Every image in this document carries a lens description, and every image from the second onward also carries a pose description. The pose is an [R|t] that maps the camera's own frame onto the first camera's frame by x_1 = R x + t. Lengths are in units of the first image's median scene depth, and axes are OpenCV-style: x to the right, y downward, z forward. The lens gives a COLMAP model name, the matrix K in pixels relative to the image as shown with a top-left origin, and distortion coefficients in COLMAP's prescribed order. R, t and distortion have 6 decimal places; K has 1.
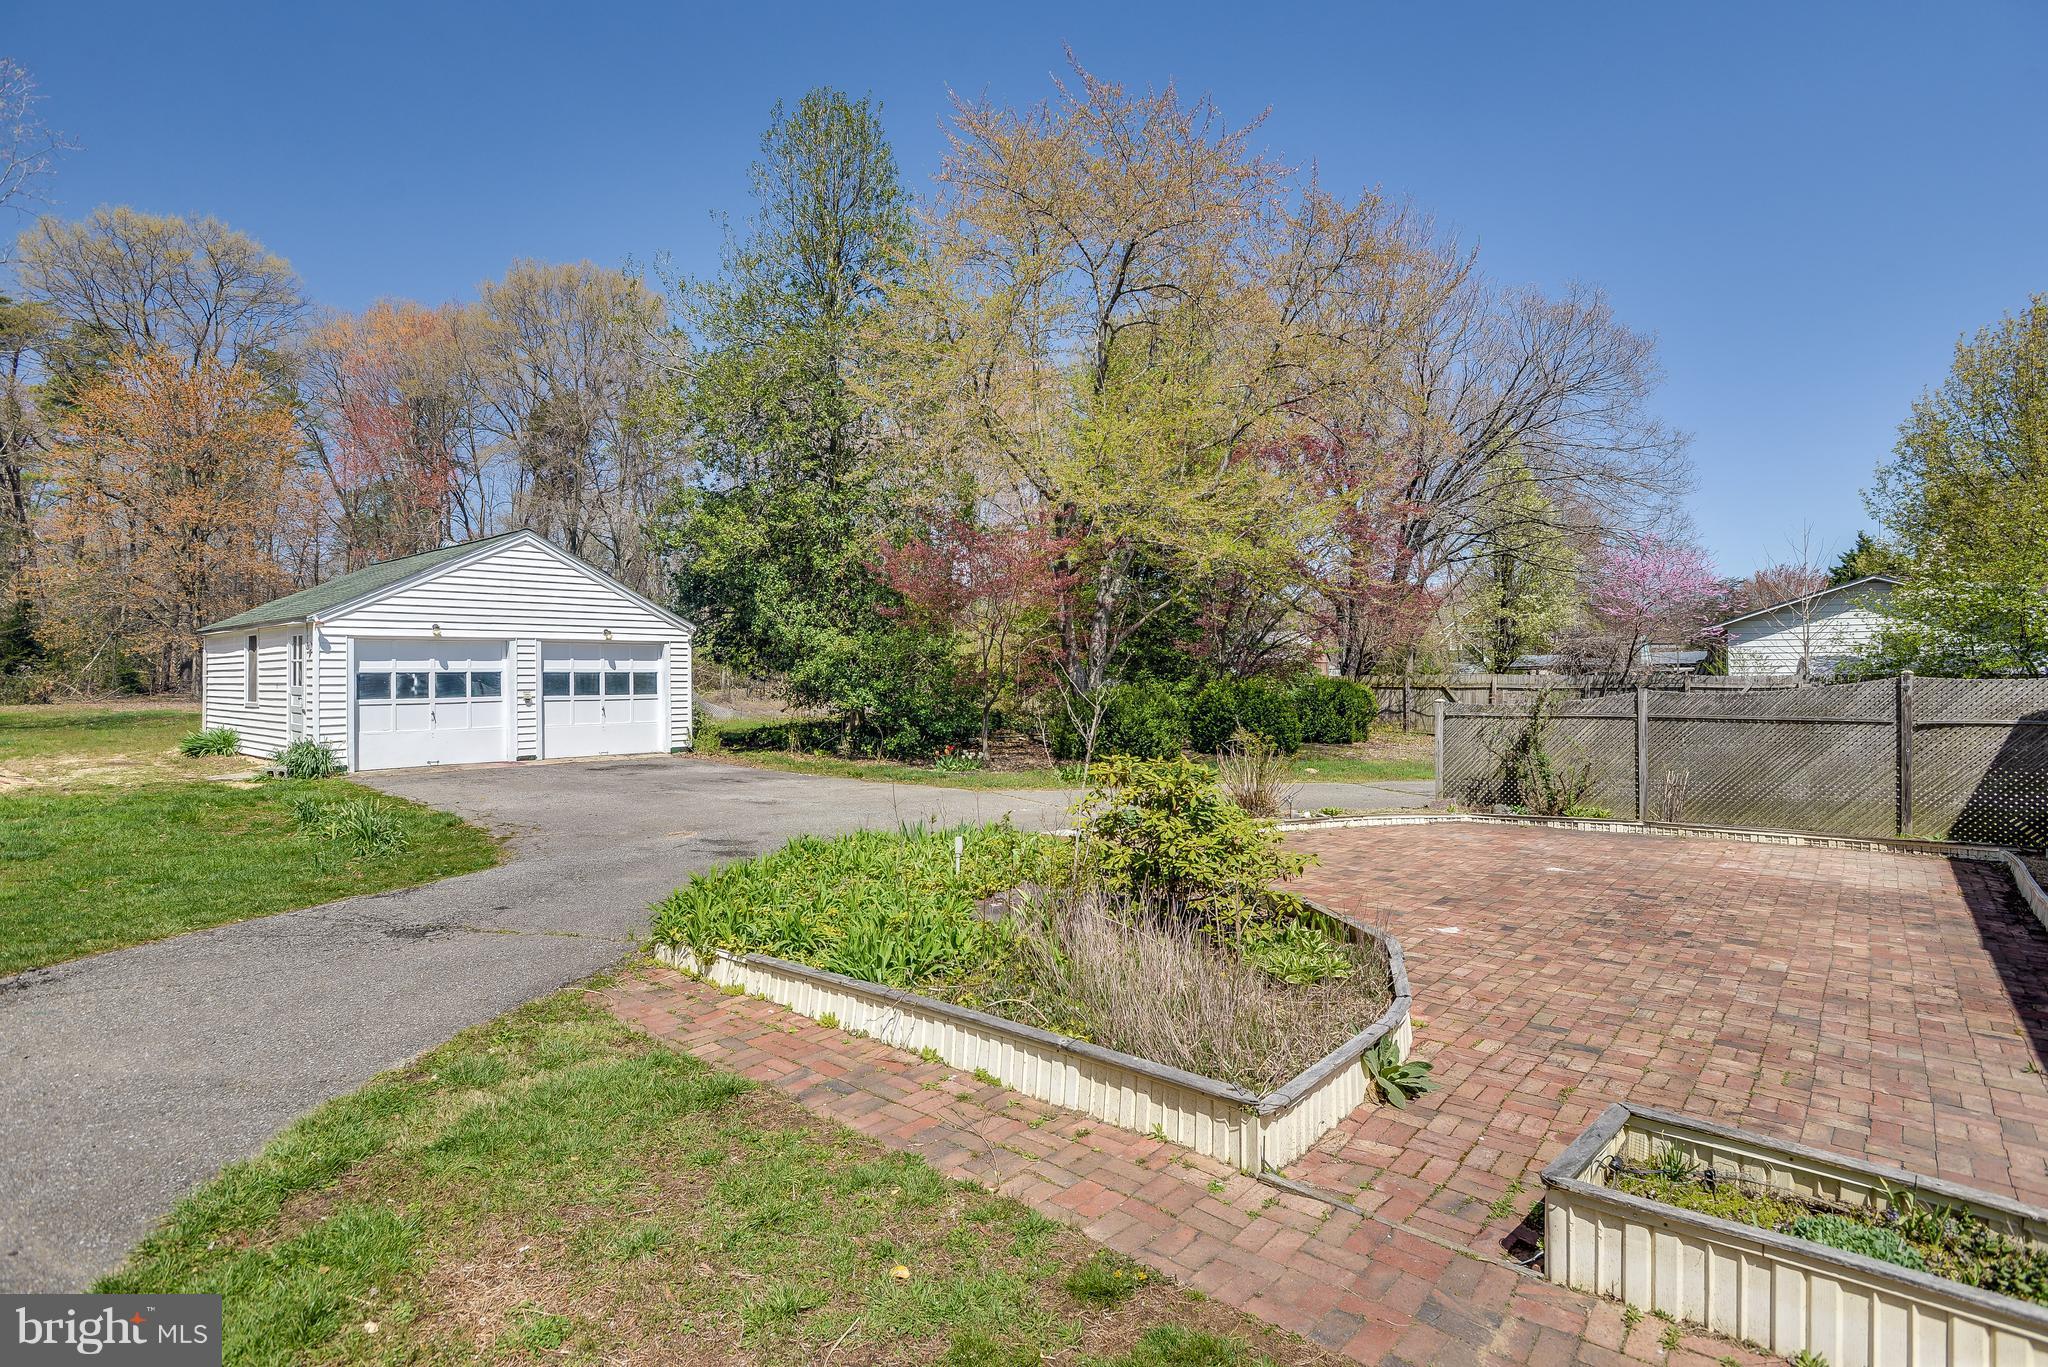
lens RADIAL K [[1038.8, 0, 1015.7], [0, 1038.8, 680.2], [0, 0, 1]] dist [-0.033789, 0.012460]
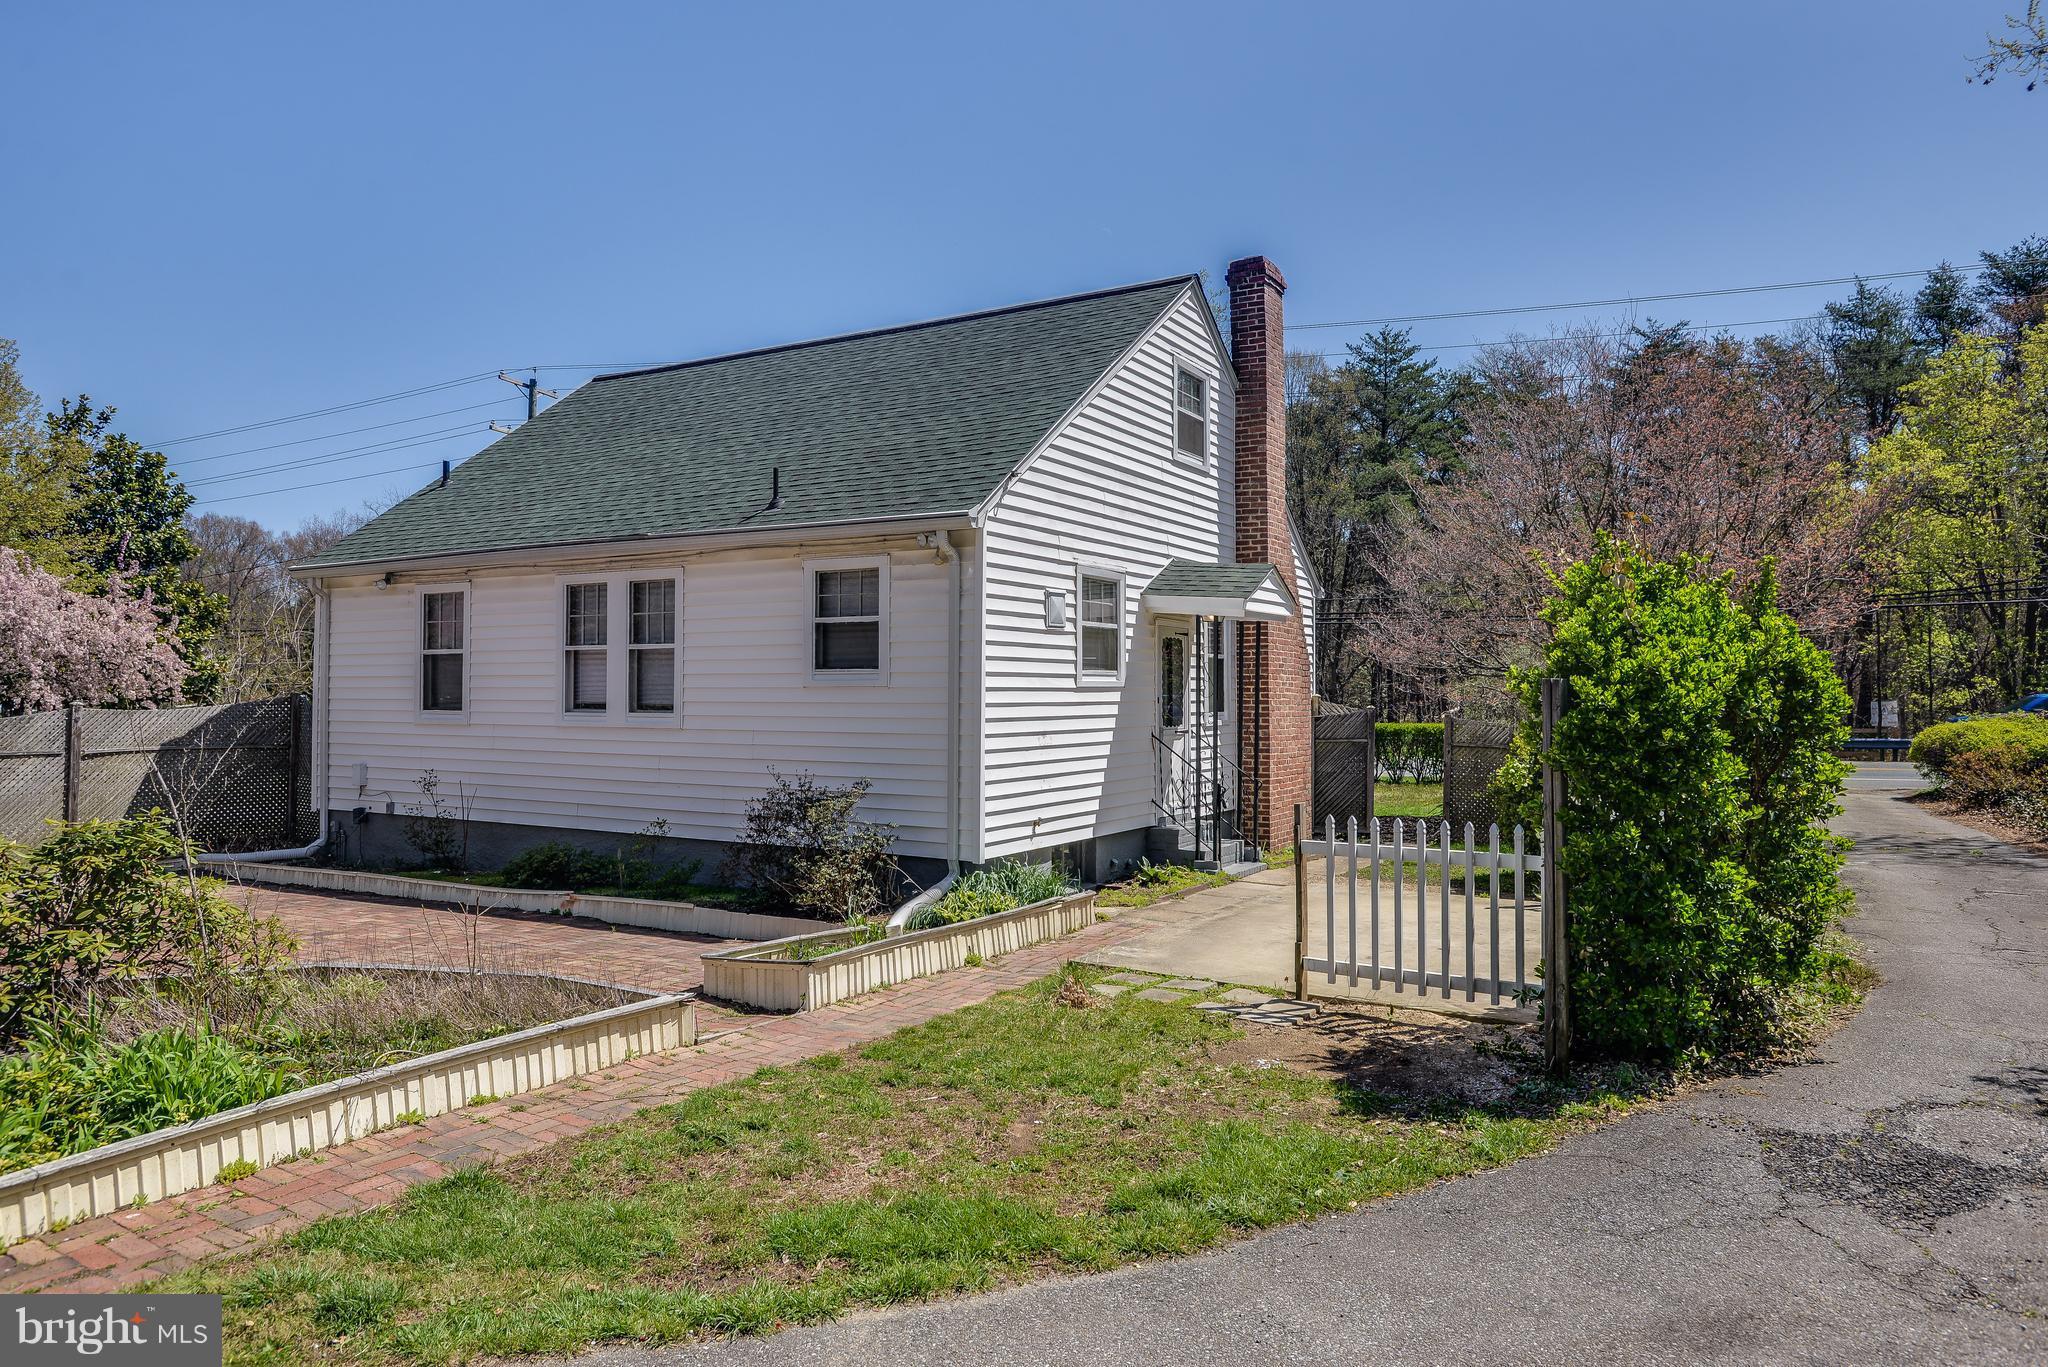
lens RADIAL K [[1389.4, 0, 1022.9], [0, 1389.4, 682.0], [0, 0, 1]] dist [0.001338, 0.032257]
pose [[-0.181566, 0.014130, 0.983277, -1.258902], [0.005493, 0.999896, -0.013354, -0.010712], [-0.983363, 0.002976, -0.181625, 0.603935]]
